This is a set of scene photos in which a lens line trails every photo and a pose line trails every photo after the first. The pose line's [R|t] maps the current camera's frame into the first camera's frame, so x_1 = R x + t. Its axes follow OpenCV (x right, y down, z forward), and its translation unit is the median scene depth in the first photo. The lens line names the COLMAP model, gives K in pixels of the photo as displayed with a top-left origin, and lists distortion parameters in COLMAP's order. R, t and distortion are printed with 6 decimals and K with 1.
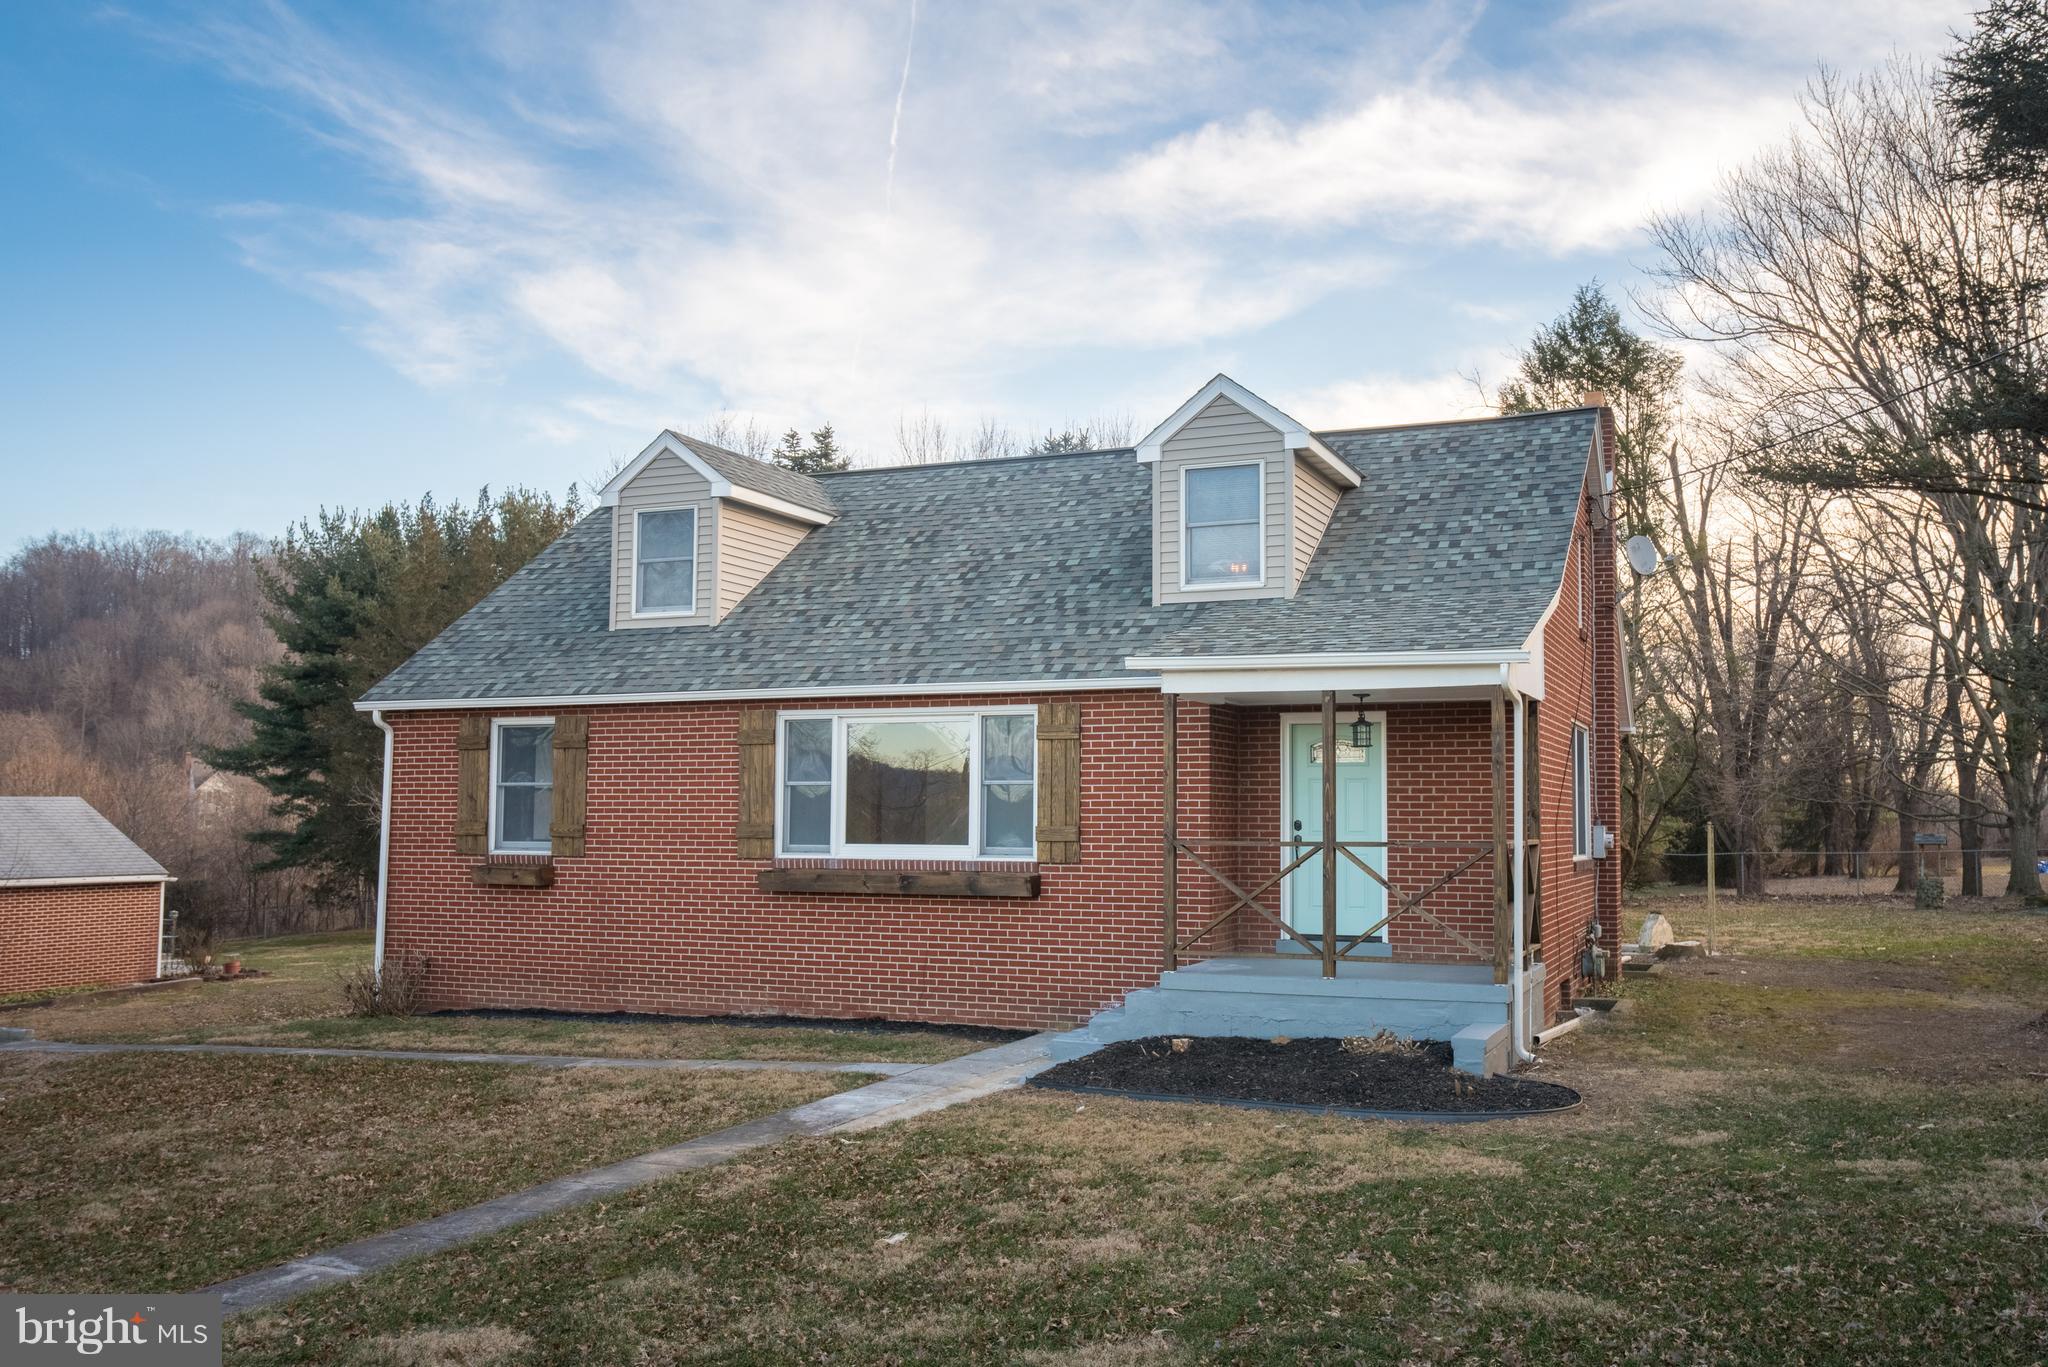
lens RADIAL K [[1649.0, 0, 1082.5], [0, 1649.0, 721.4], [0, 0, 1]] dist [0.017341, 0.001986]
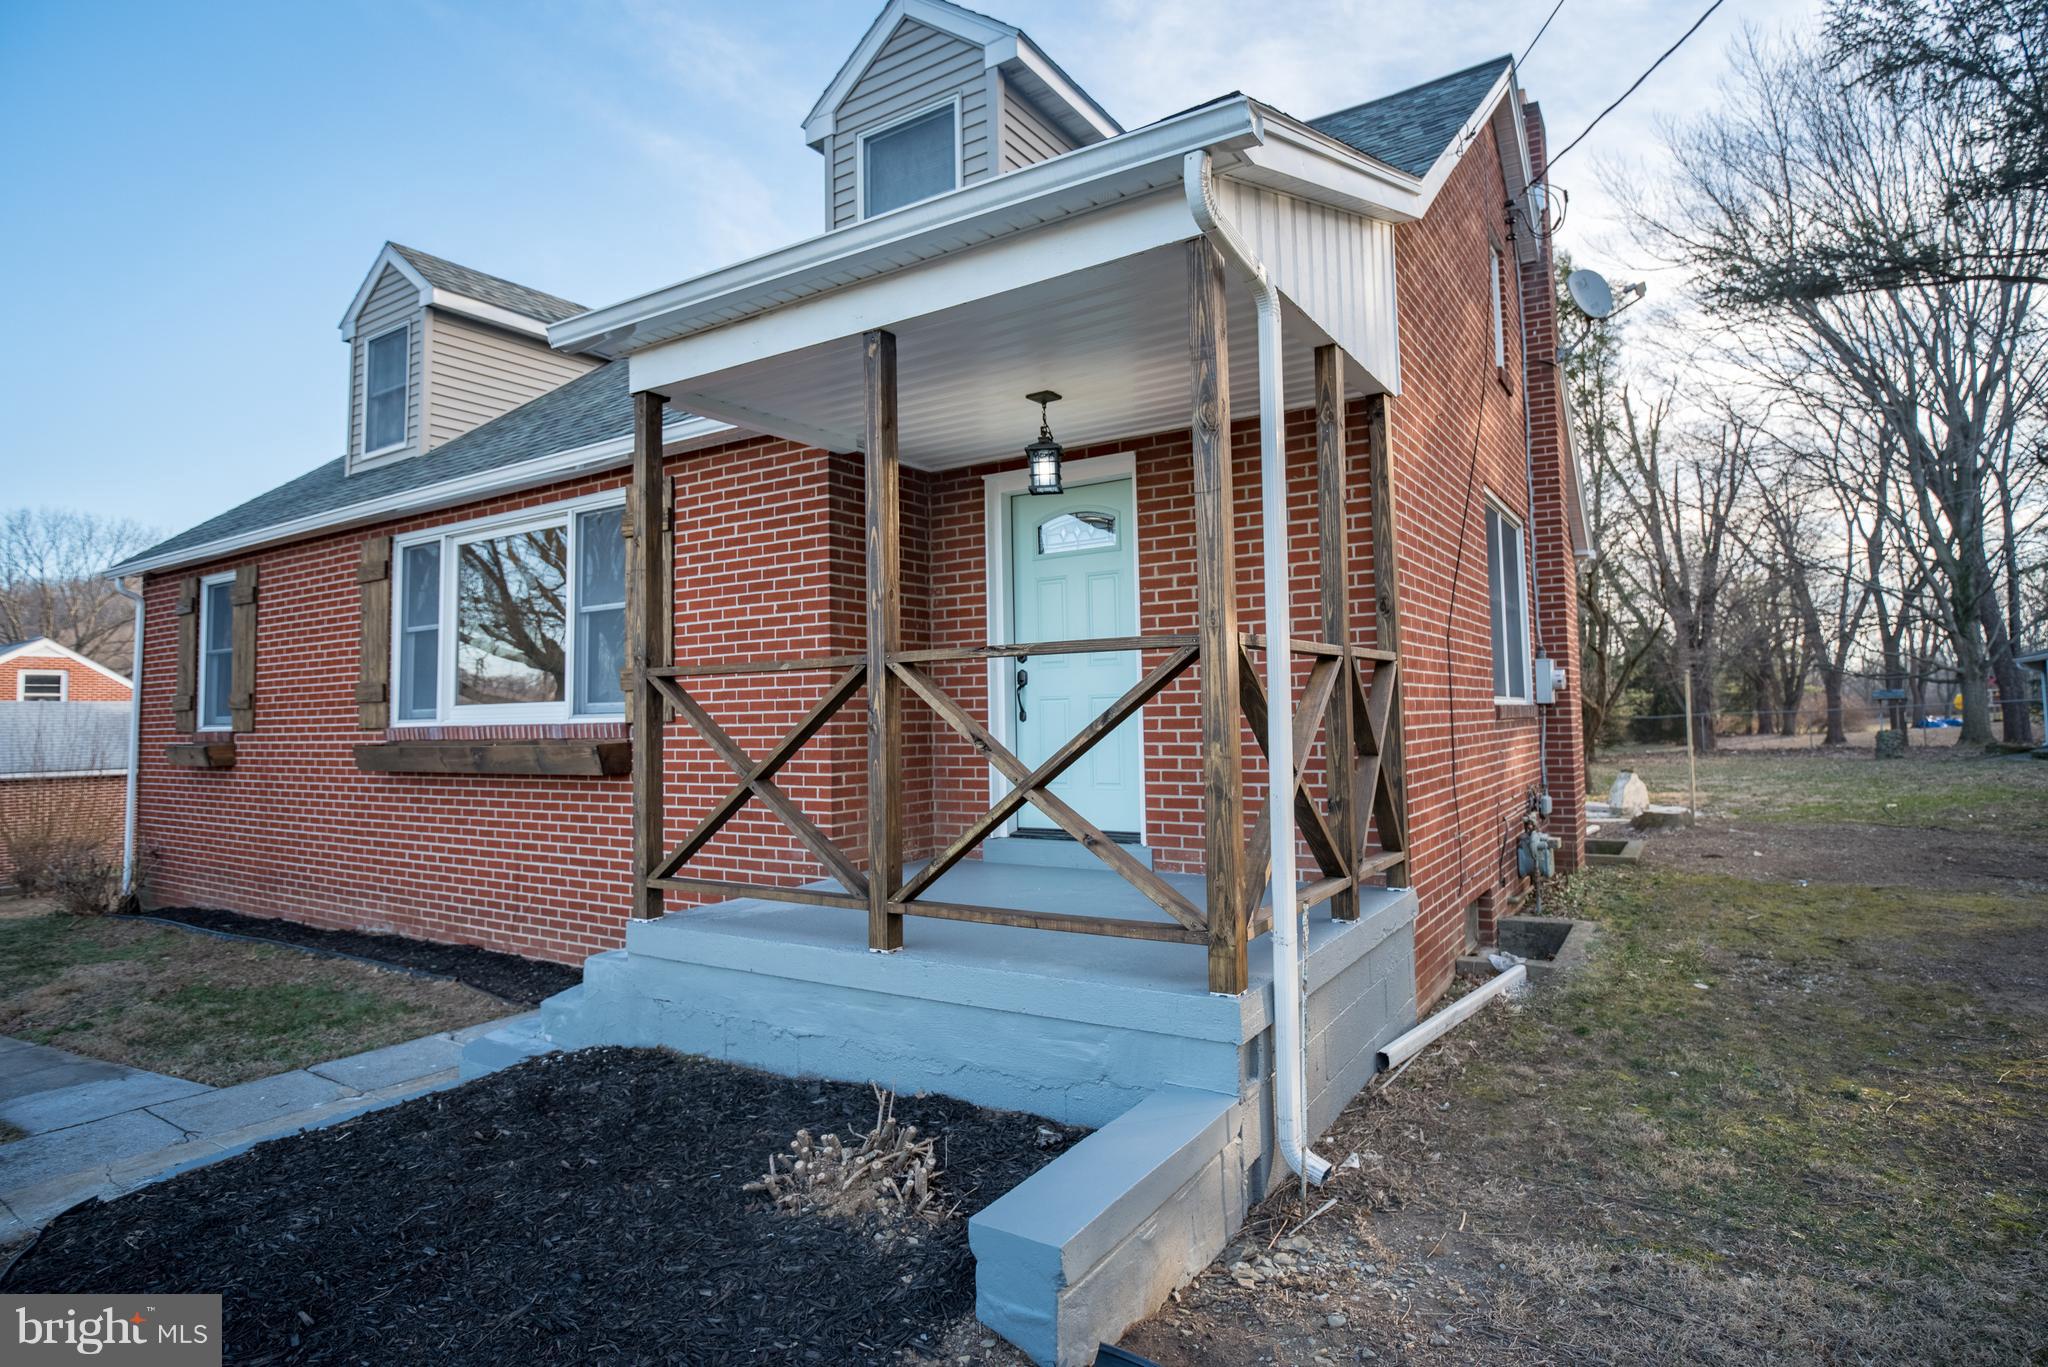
lens RADIAL K [[1060.1, 0, 1050.8], [0, 1060.1, 646.9], [0, 0, 1]] dist [-0.020394, -0.000955]
pose [[0.986394, -0.035730, -0.160470, 0.175494], [0.035226, 0.999361, -0.005984, 0.053478], [0.160581, 0.000250, 0.987023, 0.512823]]
